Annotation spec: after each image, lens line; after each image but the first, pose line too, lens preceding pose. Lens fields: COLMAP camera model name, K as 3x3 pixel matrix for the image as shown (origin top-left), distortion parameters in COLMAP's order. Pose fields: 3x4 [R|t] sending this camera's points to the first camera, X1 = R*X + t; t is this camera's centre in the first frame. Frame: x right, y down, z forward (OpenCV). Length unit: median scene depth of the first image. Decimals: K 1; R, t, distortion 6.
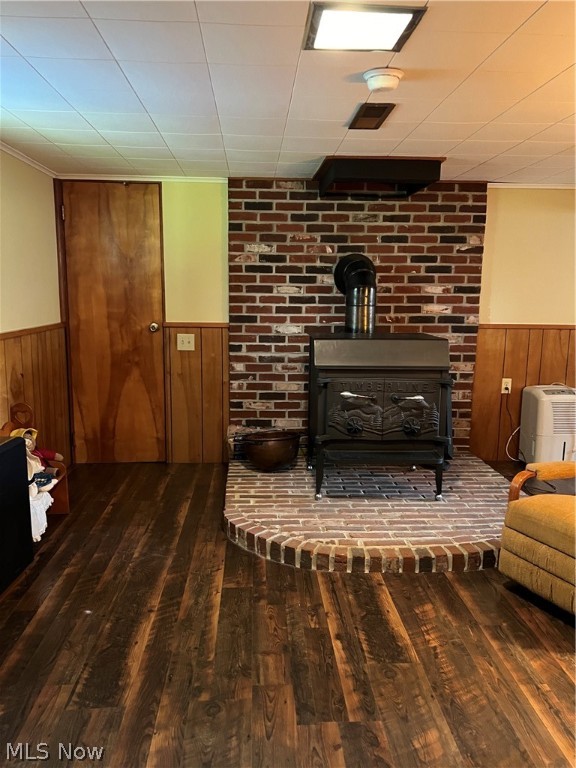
lens RADIAL K [[578.8, 0, 280.0], [0, 578.8, 376.5], [0, 0, 1]] dist [0.053771, -0.051706]
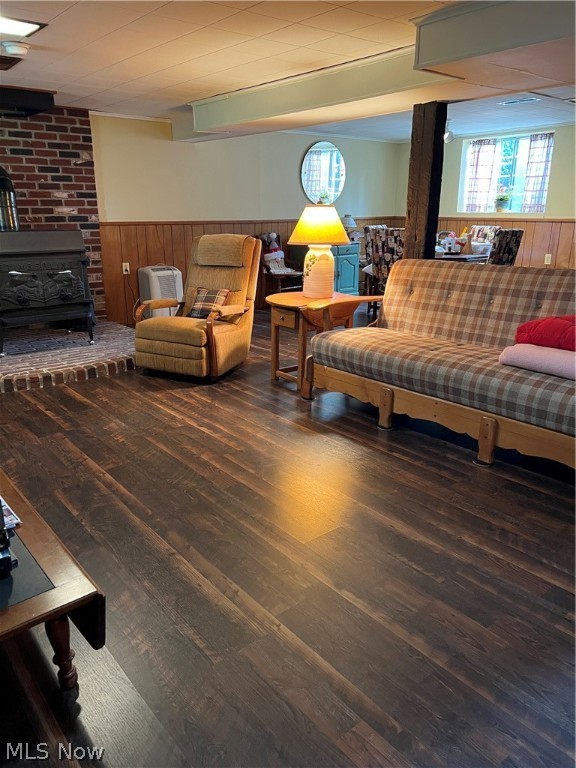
lens RADIAL K [[578.8, 0, 277.1], [0, 578.8, 378.6], [0, 0, 1]] dist [0.053771, -0.051706]
pose [[0.809984, -0.179142, 0.558421, -0.145151], [0.098848, 0.980283, 0.171097, 0.076361], [-0.578061, -0.083387, 0.811722, -0.364758]]
